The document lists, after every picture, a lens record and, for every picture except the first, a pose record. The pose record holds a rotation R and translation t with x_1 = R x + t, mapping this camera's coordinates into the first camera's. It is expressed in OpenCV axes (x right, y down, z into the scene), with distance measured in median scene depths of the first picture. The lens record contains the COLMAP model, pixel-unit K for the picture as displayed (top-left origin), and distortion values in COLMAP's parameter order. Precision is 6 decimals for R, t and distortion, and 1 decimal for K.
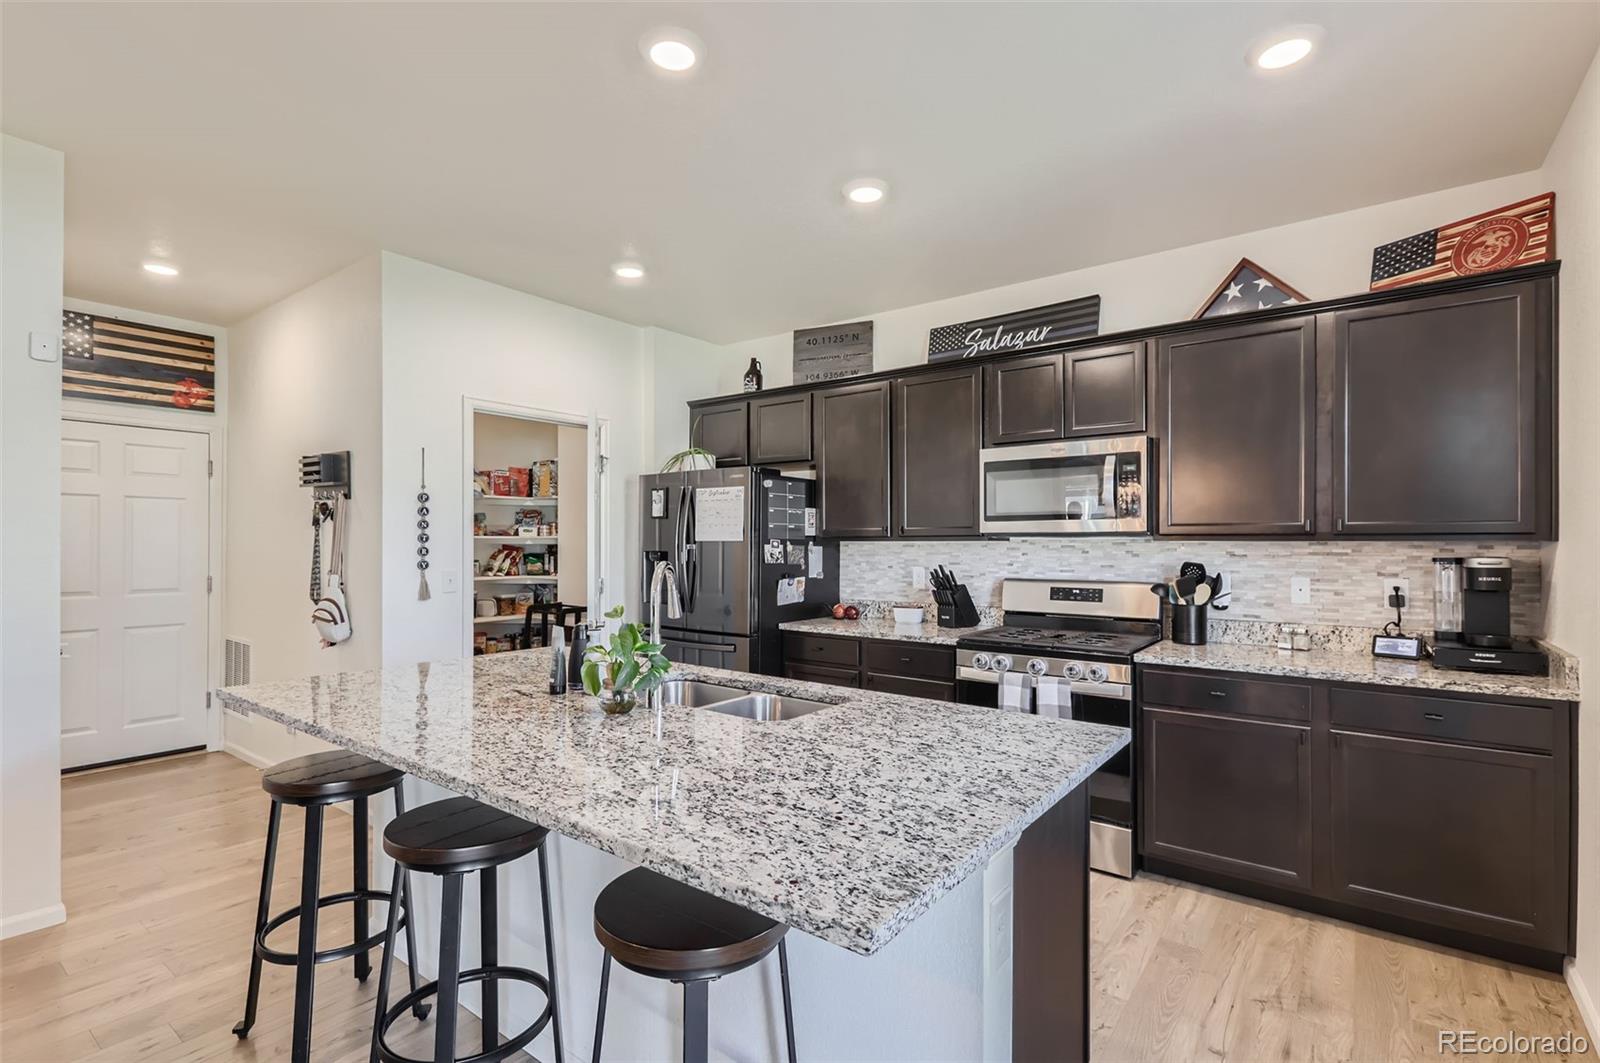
lens RADIAL K [[739.1, 0, 797.2], [0, 739.1, 541.9], [0, 0, 1]] dist [0.003175, 0.000157]
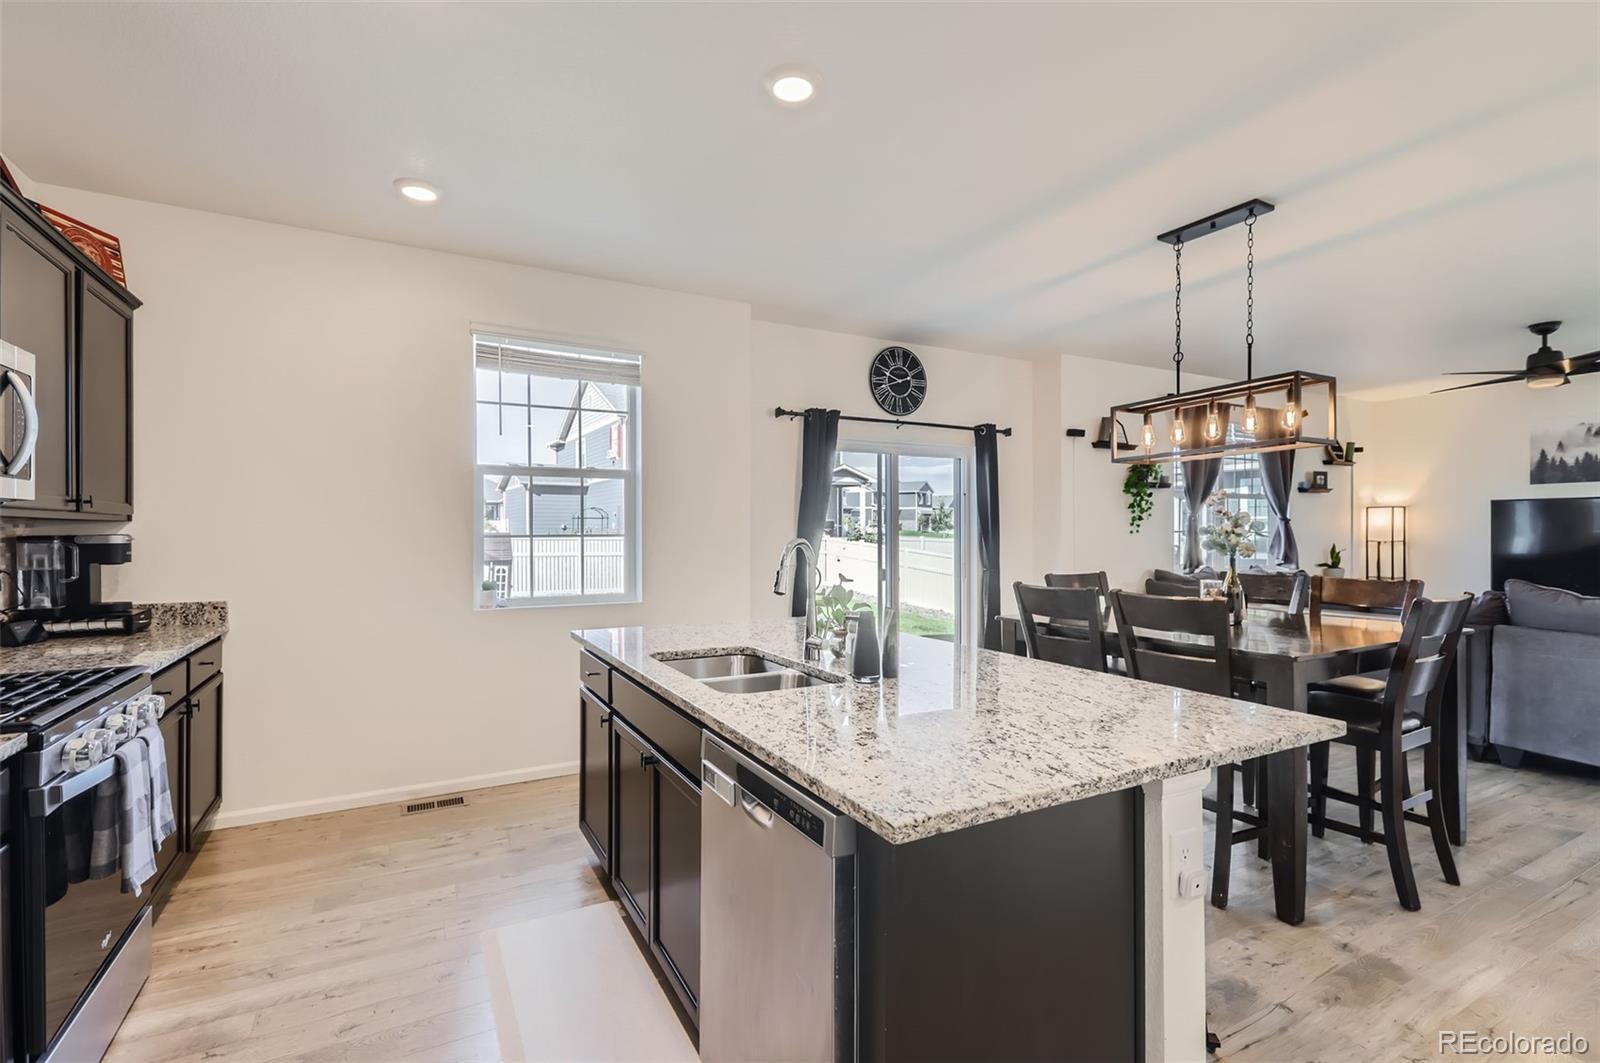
lens RADIAL K [[733.3, 0, 843.2], [0, 733.3, 531.4], [0, 0, 1]] dist [0.001080, 0.000212]
pose [[-0.931513, 0.001306, 0.363705, -0.376849], [0.000442, 0.999997, -0.002456, 0.013696], [-0.363708, -0.002127, -0.931511, 1.163636]]
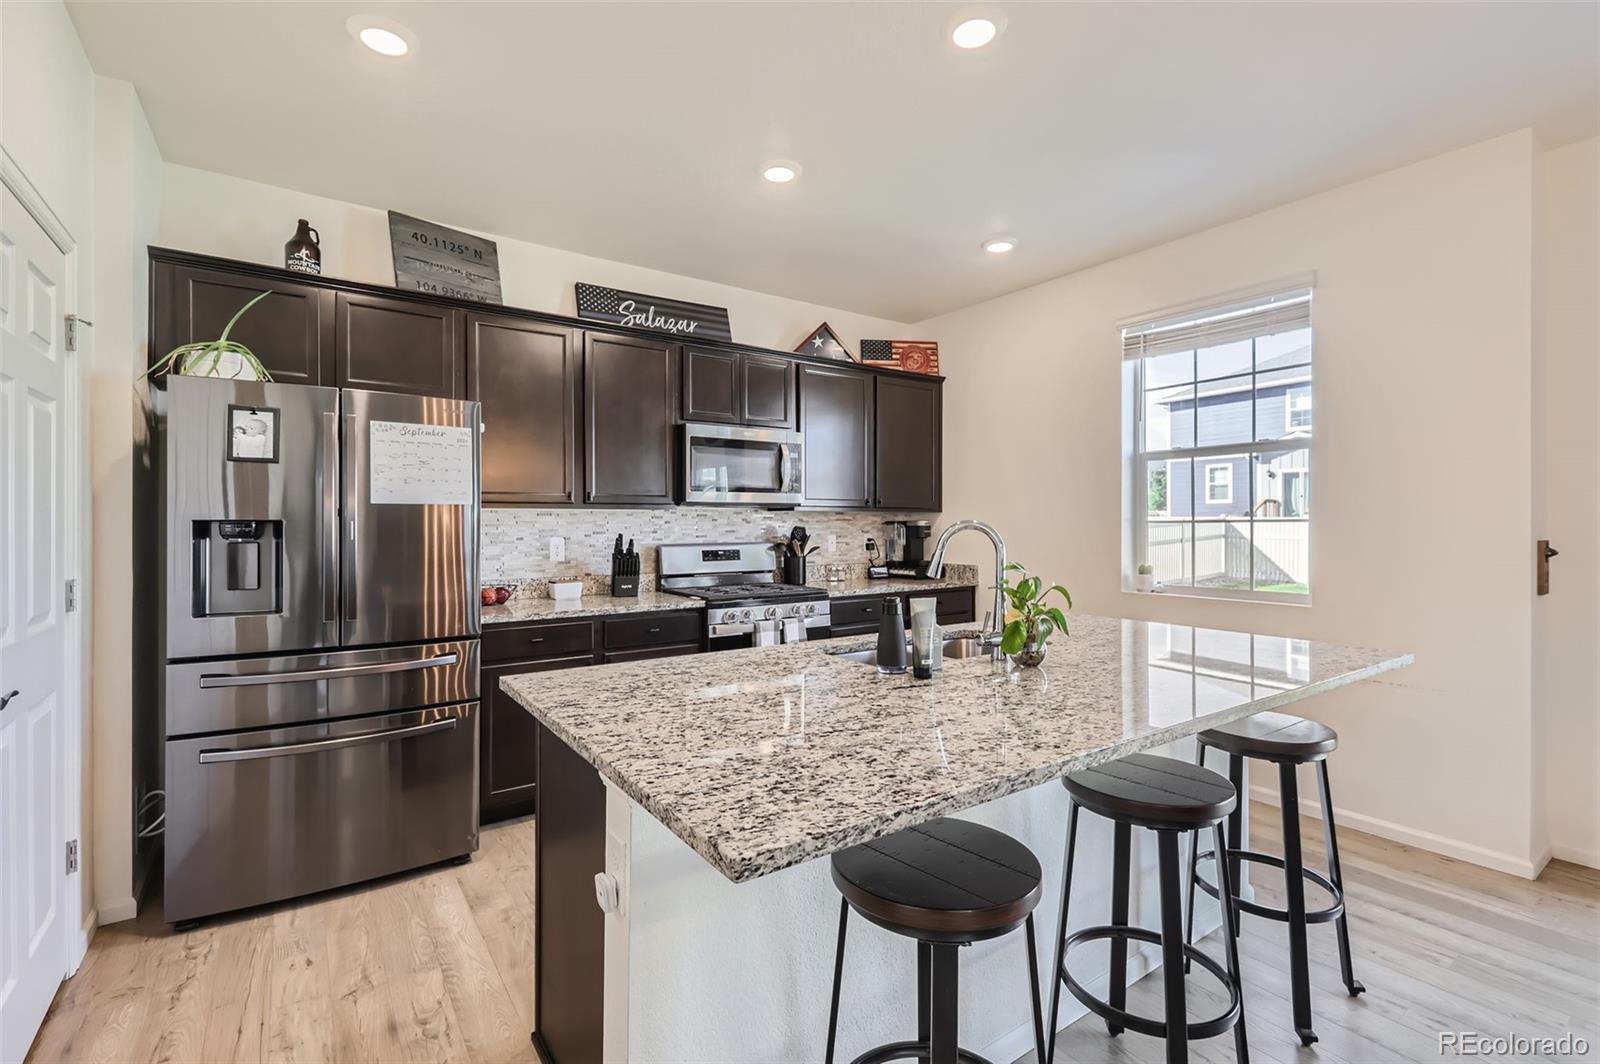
lens RADIAL K [[726.6, 0, 797.6], [0, 726.6, 523.0], [0, 0, 1]] dist [0.000121, -0.000217]
pose [[0.300925, -0.000595, 0.953648, -0.691852], [0.001178, 0.999999, 0.000252, 0.018646], [-0.953647, 0.001048, 0.300926, 0.520766]]
